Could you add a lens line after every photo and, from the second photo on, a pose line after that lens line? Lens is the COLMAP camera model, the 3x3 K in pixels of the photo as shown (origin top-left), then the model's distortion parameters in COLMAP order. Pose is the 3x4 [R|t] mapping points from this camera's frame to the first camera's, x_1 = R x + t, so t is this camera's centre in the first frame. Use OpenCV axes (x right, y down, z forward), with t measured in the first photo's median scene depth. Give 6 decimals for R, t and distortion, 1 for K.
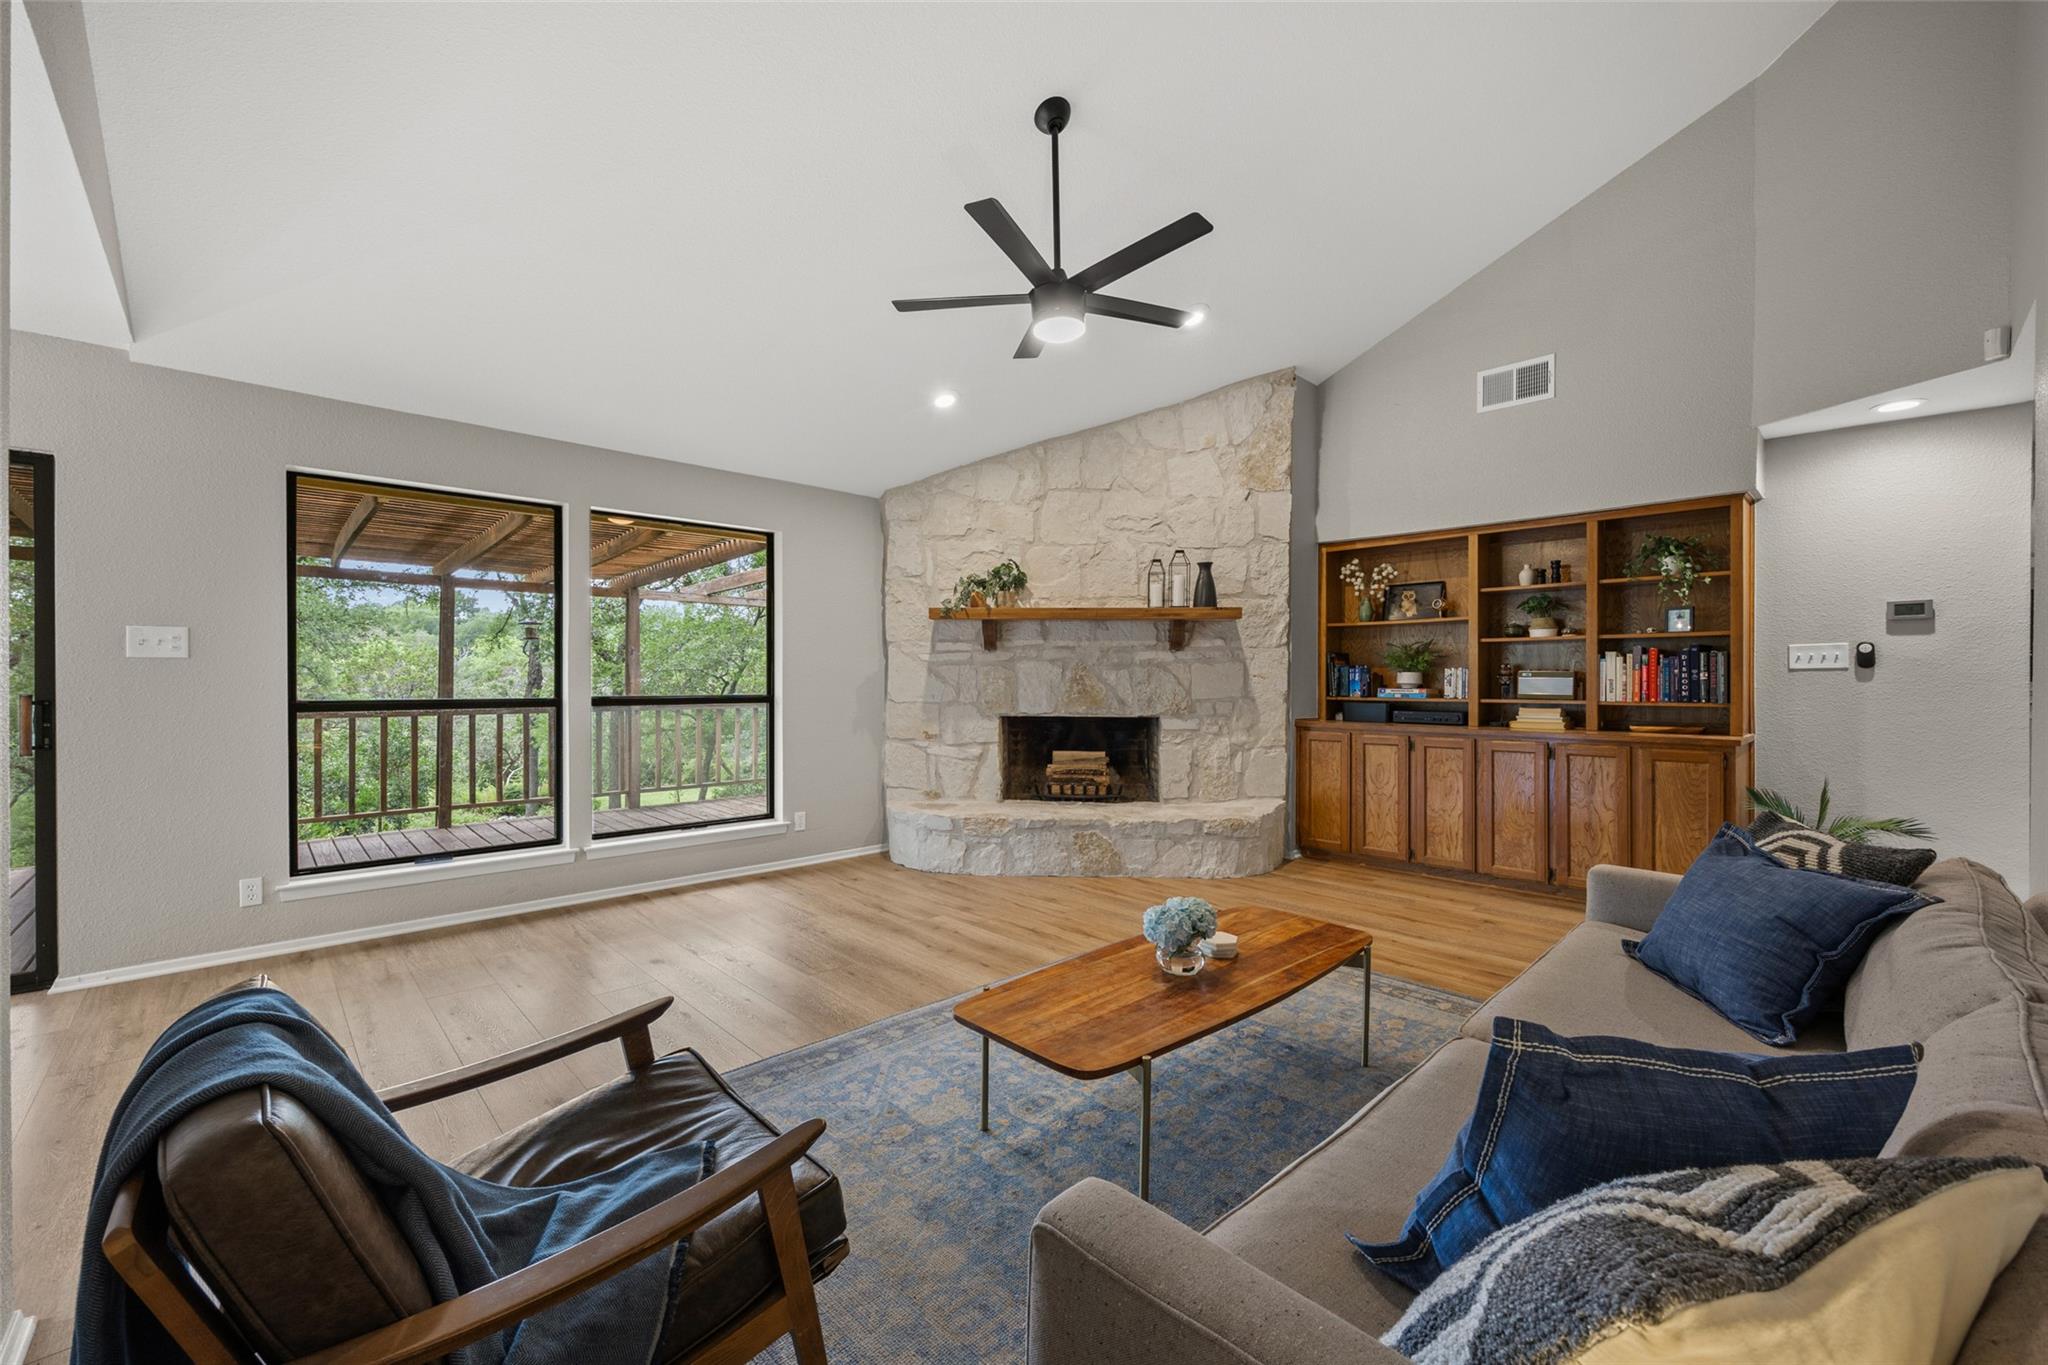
lens RADIAL K [[826.9, 0, 1019.4], [0, 826.9, 684.9], [0, 0, 1]] dist [0.001737, 0.000192]
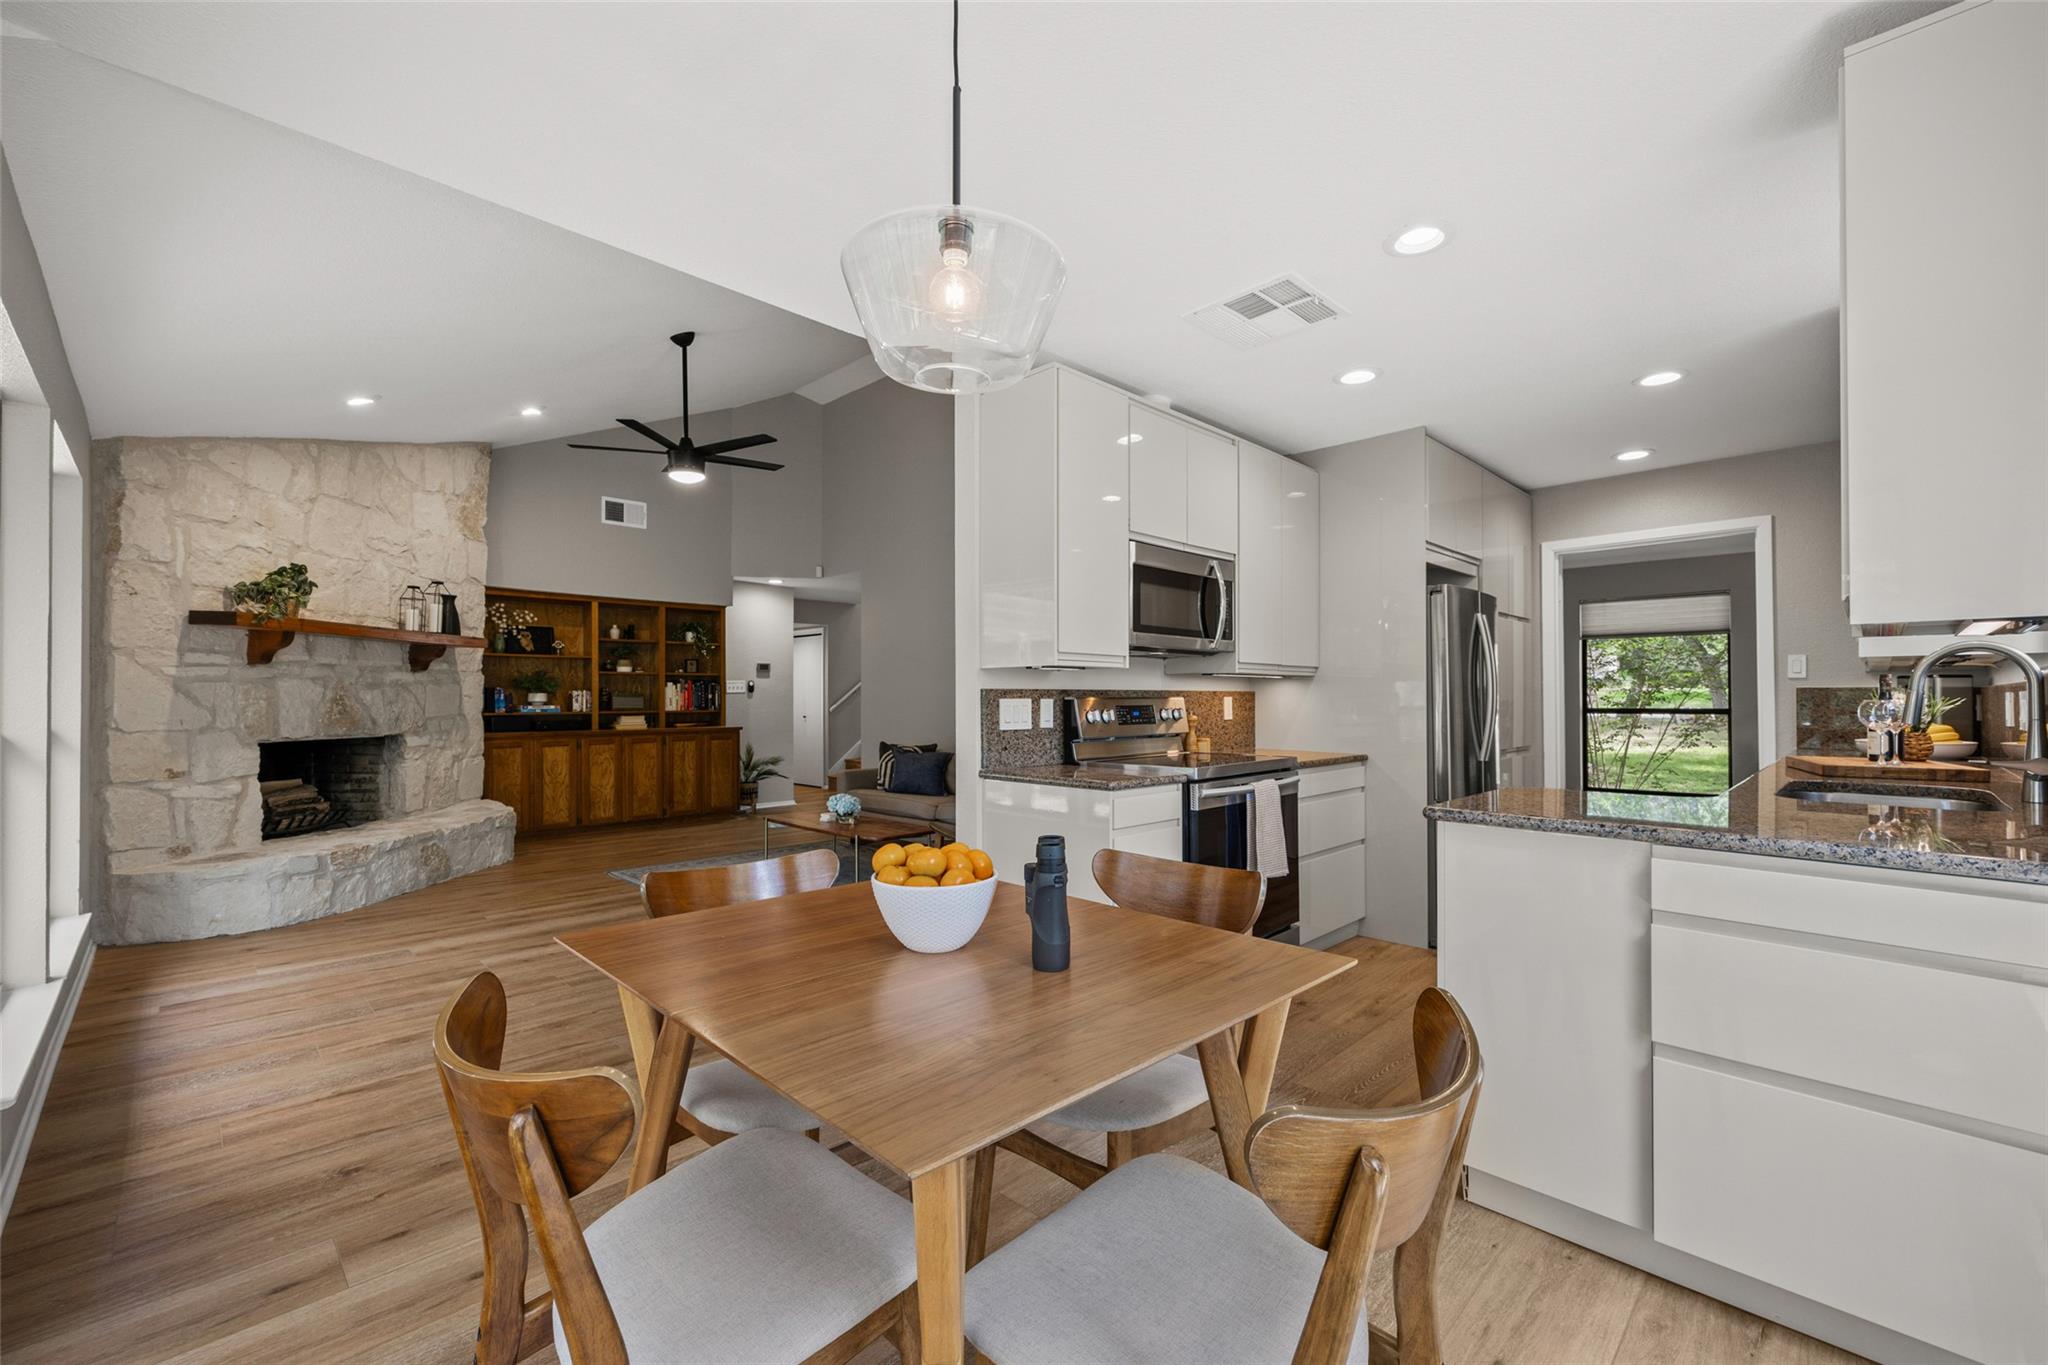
lens RADIAL K [[862.9, 0, 1032.2], [0, 862.9, 688.4], [0, 0, 1]] dist [0.002193, -0.000249]
pose [[-0.034886, 0.008936, 0.999351, -0.957658], [0.009361, 0.999919, -0.008614, -0.003321], [-0.999347, 0.009054, -0.034966, 0.243645]]
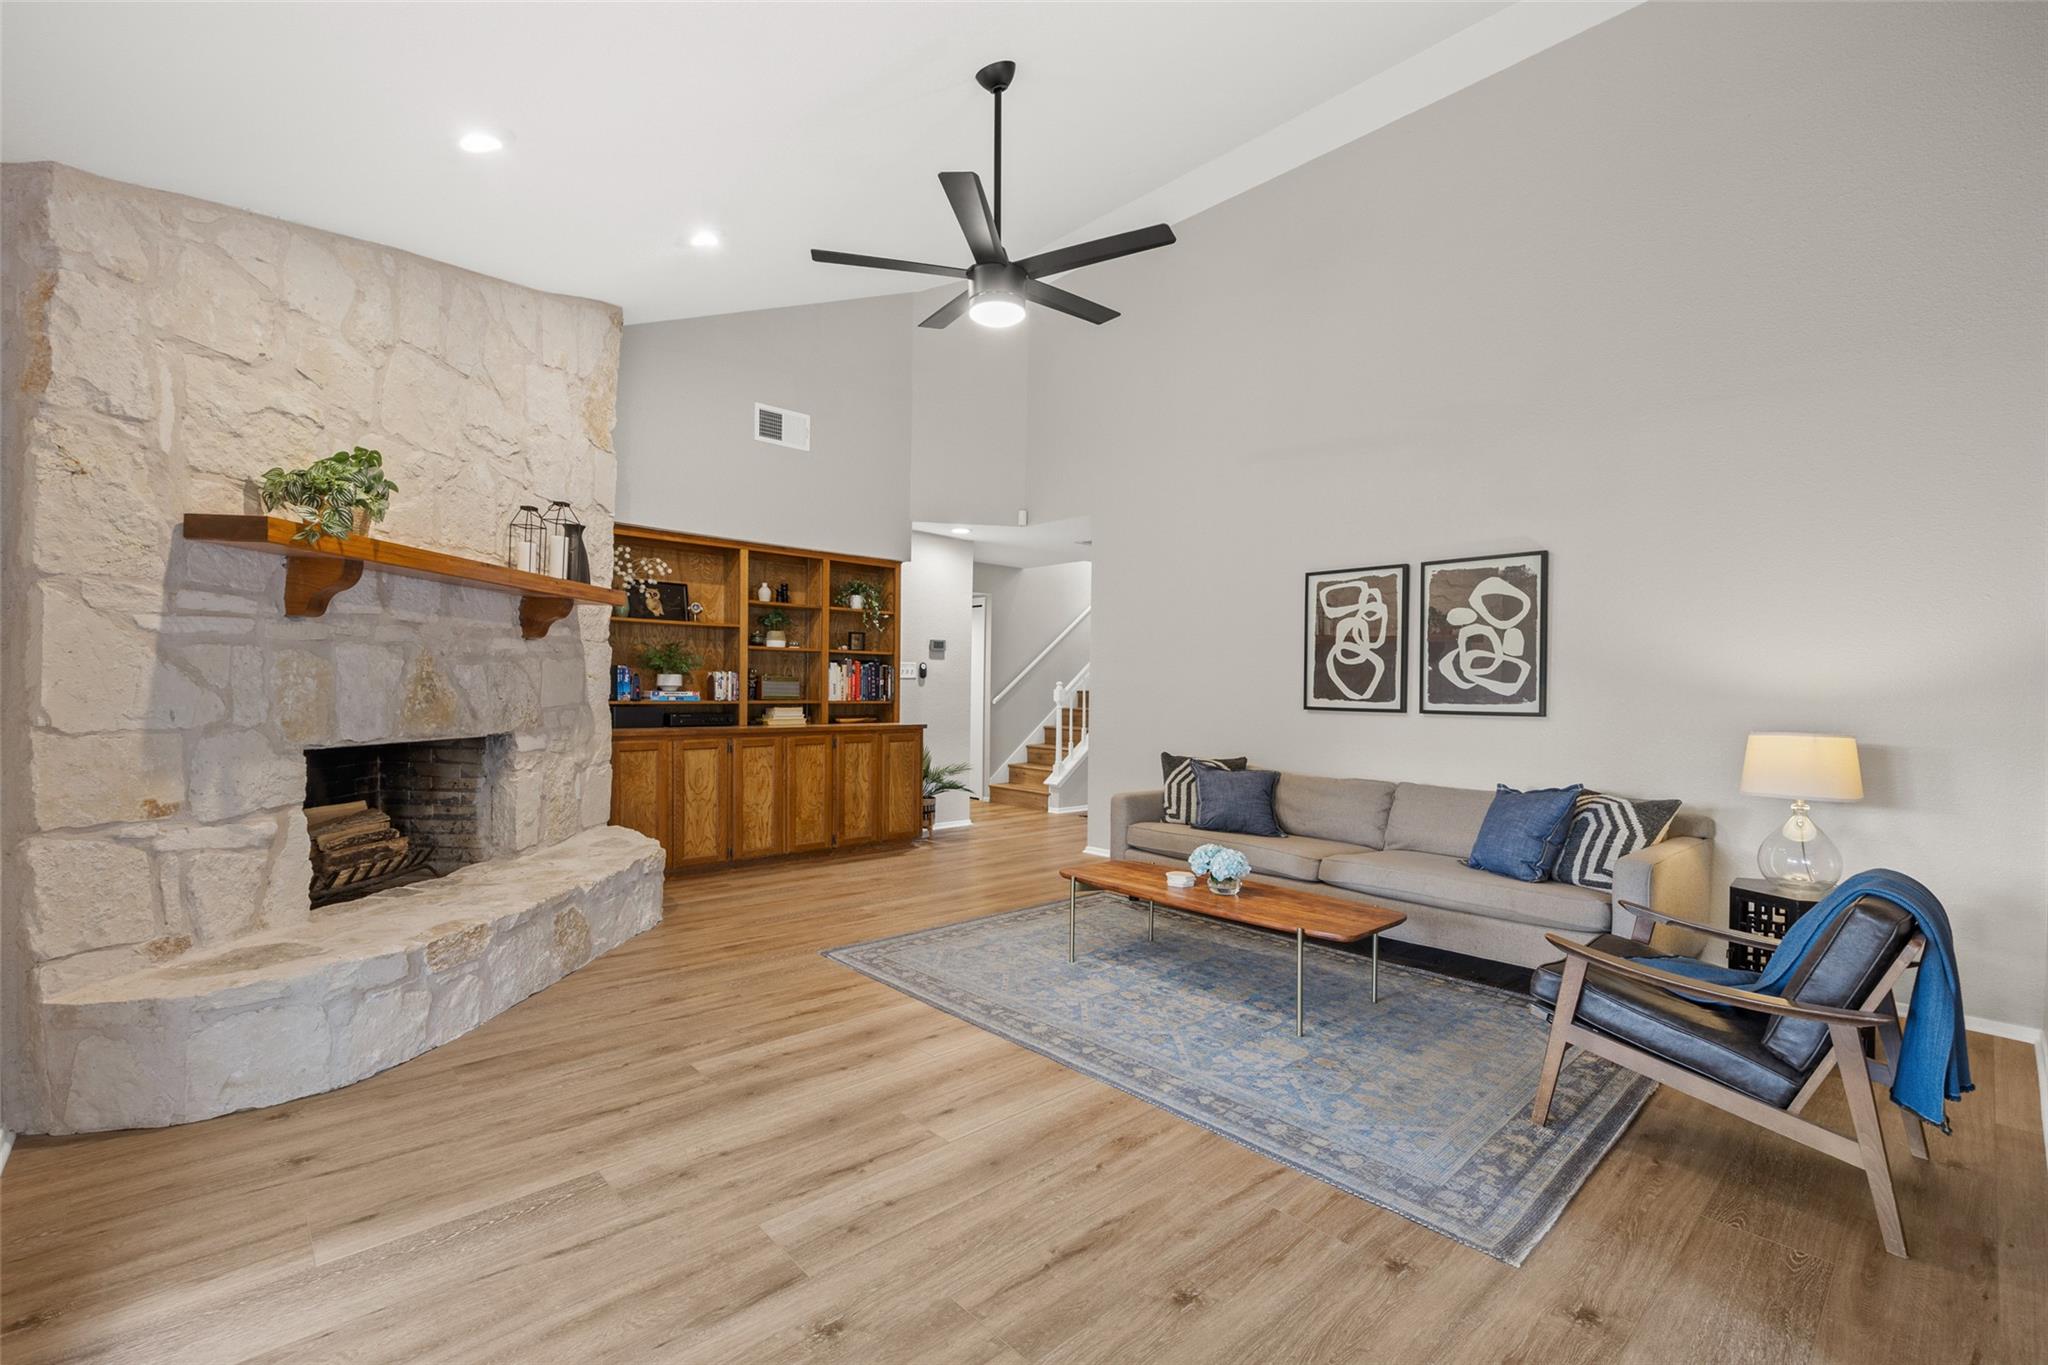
lens RADIAL K [[895.9, 0, 1032.7], [0, 895.9, 701.2], [0, 0, 1]] dist [0.003577, 0.000159]
pose [[0.001199, -0.017389, 0.999848, -0.580499], [-0.008354, 0.999814, 0.017399, -0.005259], [-0.999964, -0.008373, 0.001053, 0.569808]]
